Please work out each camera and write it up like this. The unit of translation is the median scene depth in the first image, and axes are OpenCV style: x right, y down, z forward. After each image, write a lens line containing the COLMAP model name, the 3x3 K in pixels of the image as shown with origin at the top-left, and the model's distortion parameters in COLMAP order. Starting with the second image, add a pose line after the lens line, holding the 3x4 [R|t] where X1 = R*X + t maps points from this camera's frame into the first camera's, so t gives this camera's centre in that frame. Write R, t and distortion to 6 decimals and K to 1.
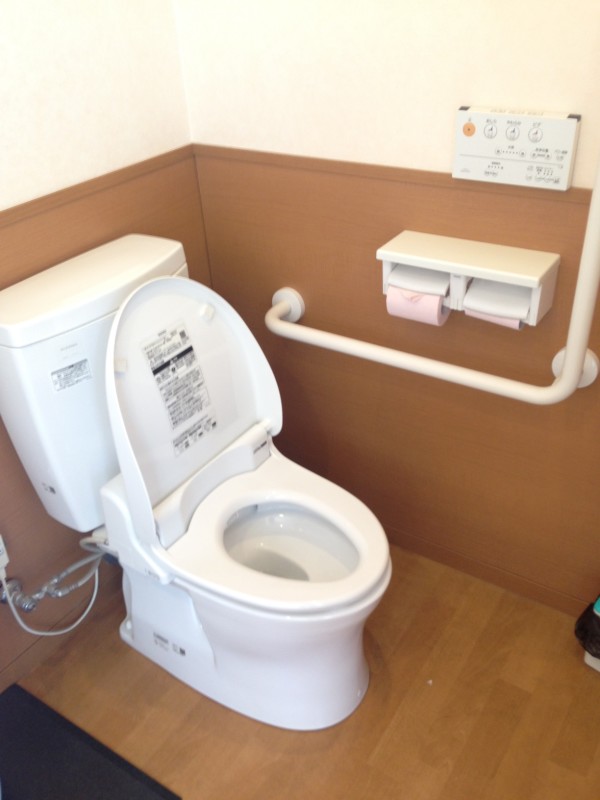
lens RADIAL K [[738.2, 0, 295.4], [0, 738.2, 401.3], [0, 0, 1]] dist [0.134997, -0.265711]
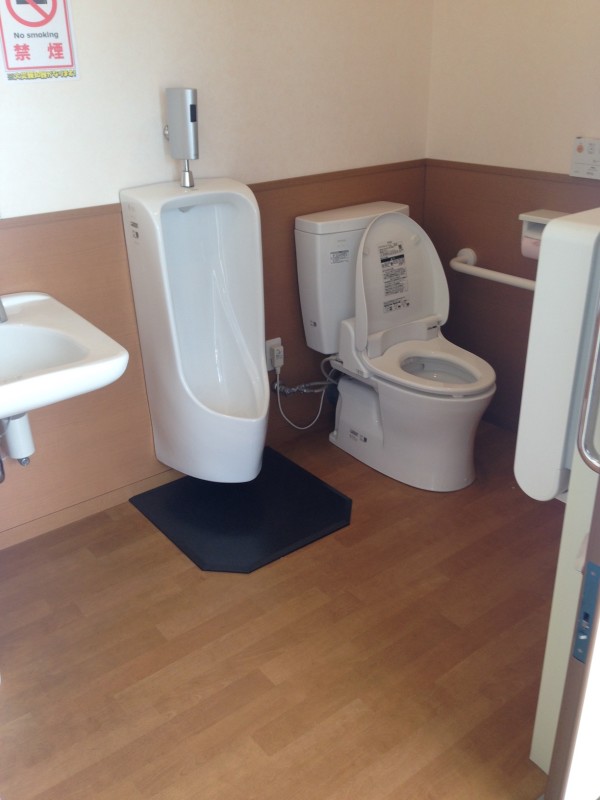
lens RADIAL K [[738.2, 0, 295.4], [0, 738.2, 401.3], [0, 0, 1]] dist [0.134997, -0.265711]
pose [[0.947749, 0.164710, -0.273207, 0.162995], [-0.193603, 0.977629, -0.082218, 0.471036], [0.253553, 0.130816, 0.958435, -0.756463]]
